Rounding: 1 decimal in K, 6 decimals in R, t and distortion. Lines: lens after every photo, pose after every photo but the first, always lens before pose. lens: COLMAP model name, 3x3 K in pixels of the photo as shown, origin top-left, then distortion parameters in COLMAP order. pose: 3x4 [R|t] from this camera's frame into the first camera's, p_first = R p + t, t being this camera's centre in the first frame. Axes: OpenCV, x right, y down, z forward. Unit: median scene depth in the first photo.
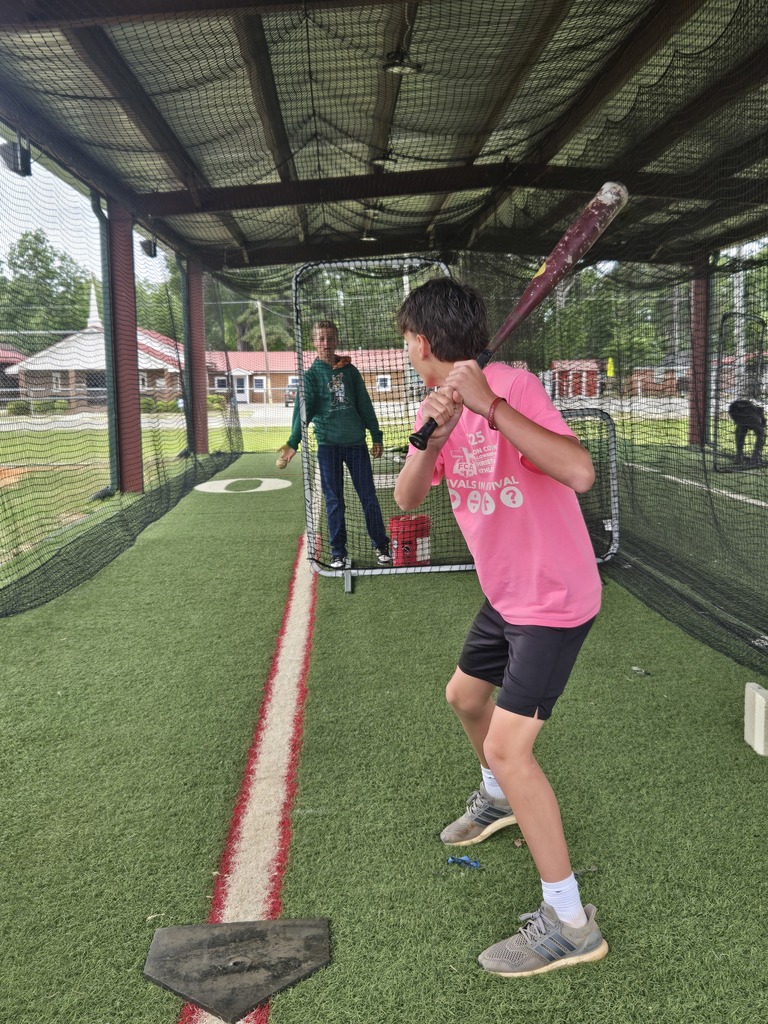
lens RADIAL K [[1037.1, 0, 384.0], [0, 1037.1, 512.0], [0, 0, 1]] dist [0.057357, 0.009316]
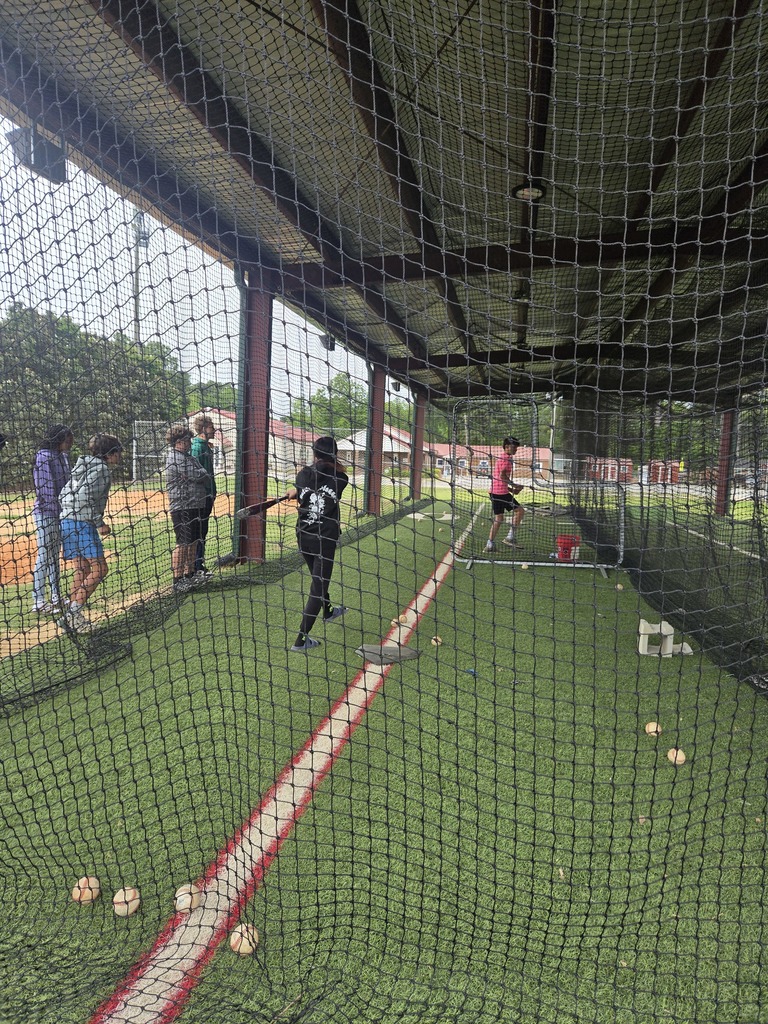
lens RADIAL K [[769.5, 0, 384.0], [0, 769.5, 512.0], [0, 0, 1]] dist [0.110799, -0.116823]
pose [[0.959737, 0.073406, -0.271140, 0.141089], [-0.091805, 0.994213, -0.055789, 0.047150], [0.265476, 0.078434, 0.960922, -0.302435]]
